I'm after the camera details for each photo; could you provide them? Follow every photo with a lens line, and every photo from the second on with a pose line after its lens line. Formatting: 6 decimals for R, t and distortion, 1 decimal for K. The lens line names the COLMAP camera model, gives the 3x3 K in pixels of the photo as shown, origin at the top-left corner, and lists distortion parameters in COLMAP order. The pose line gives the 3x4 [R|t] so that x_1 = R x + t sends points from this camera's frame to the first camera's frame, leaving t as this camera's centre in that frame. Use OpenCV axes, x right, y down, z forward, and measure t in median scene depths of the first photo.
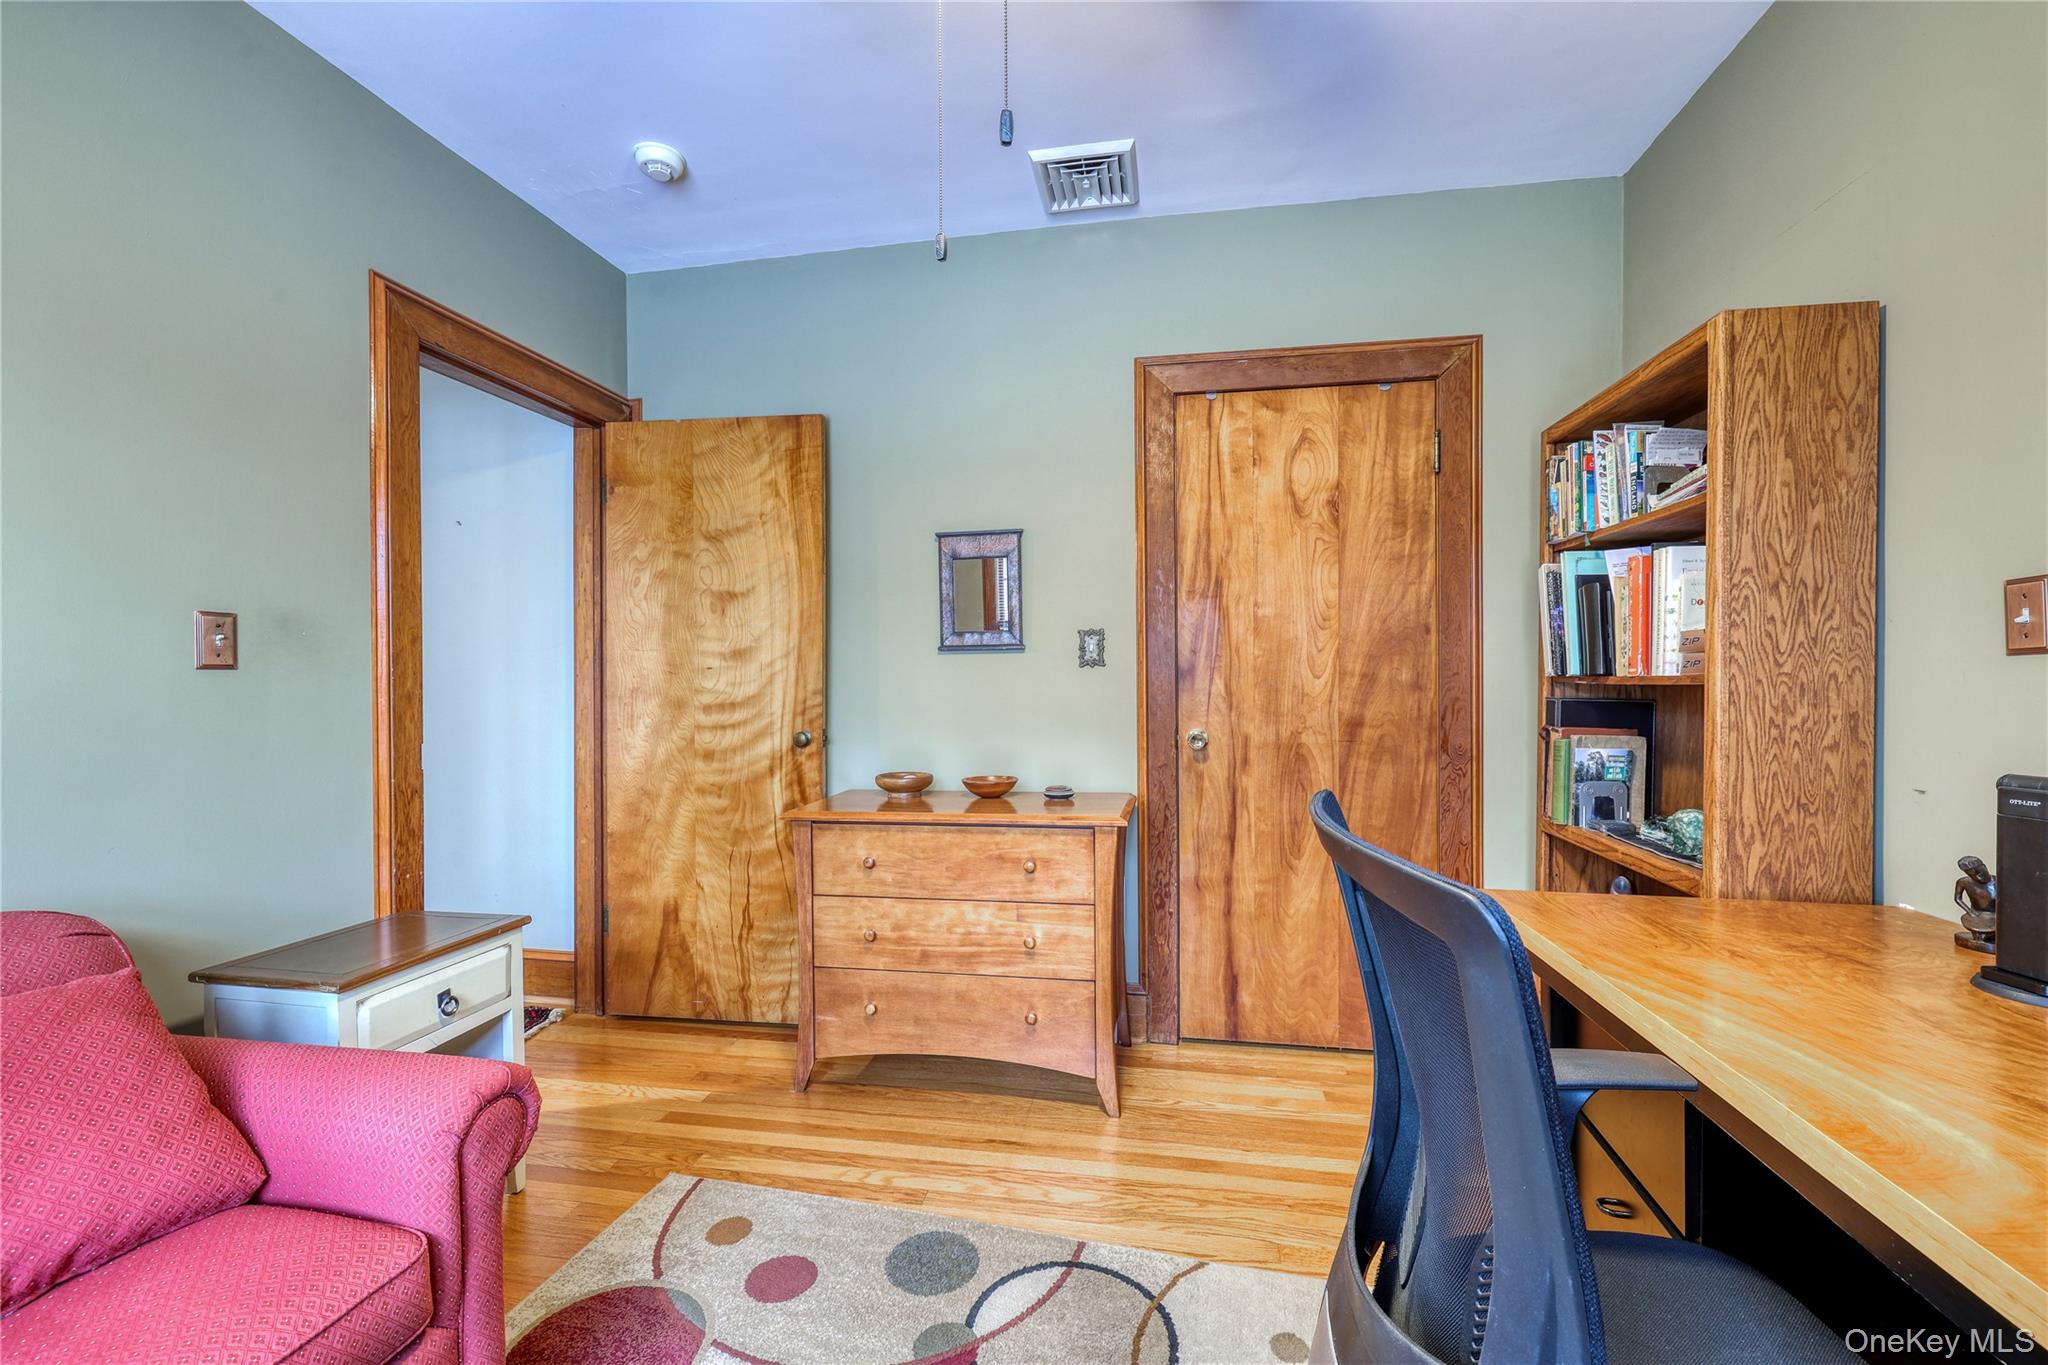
lens RADIAL K [[853.9, 0, 1023.2], [0, 853.9, 688.8], [0, 0, 1]] dist [-0.002886, 0.000152]
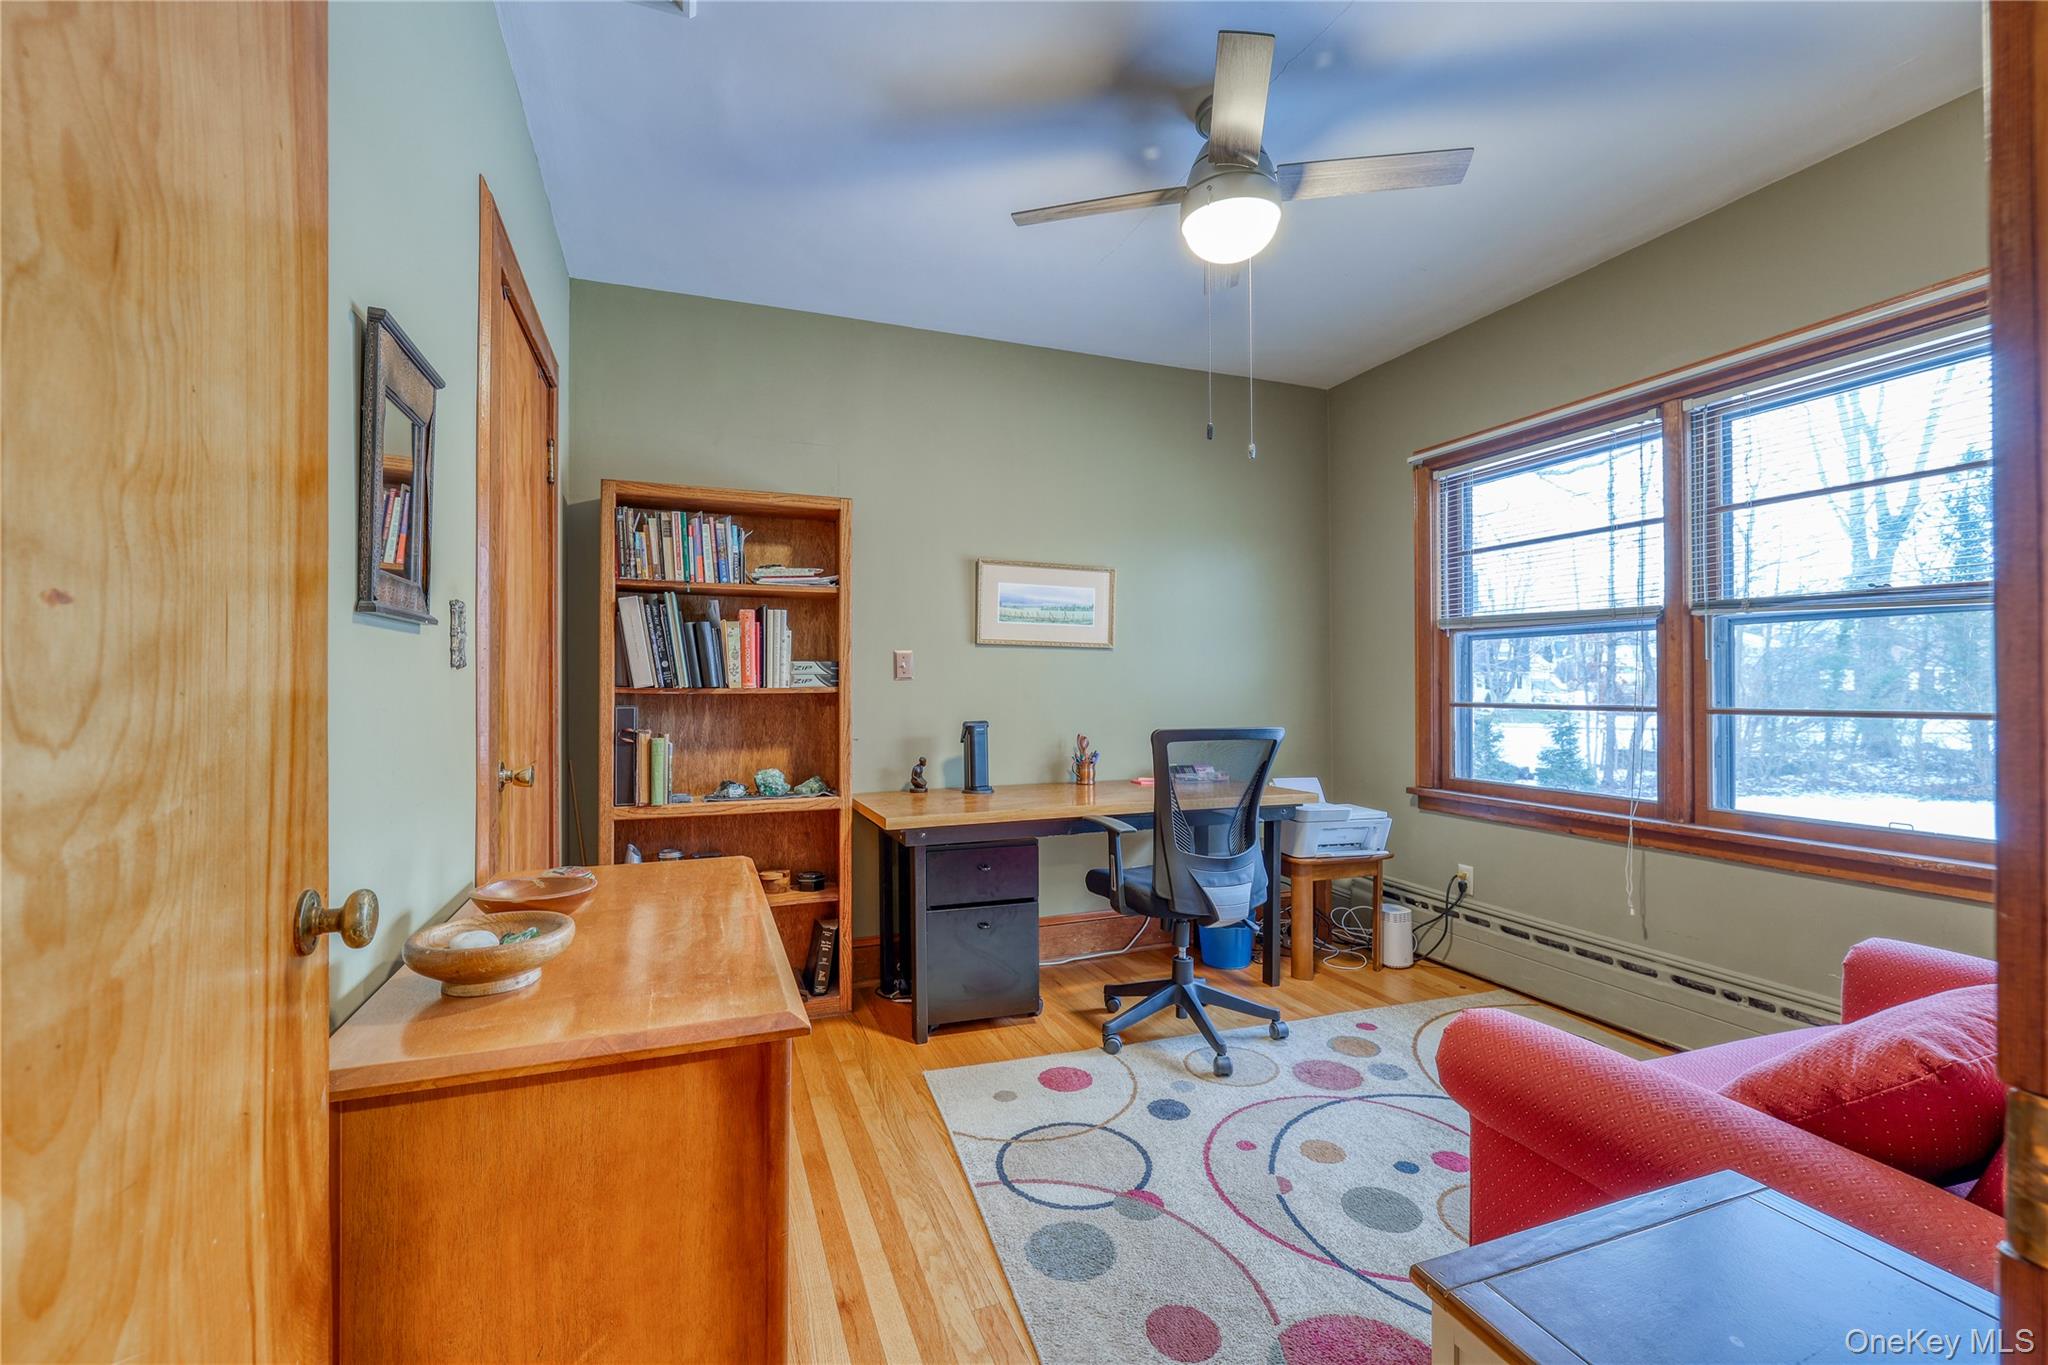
lens RADIAL K [[853.9, 0, 1036.8], [0, 853.9, 692.4], [0, 0, 1]] dist [-0.002886, 0.000152]
pose [[-0.534040, 0.008962, 0.845412, -0.999082], [0.002639, 0.999957, -0.008933, 0.014070], [-0.845455, -0.002540, -0.534040, 1.654789]]
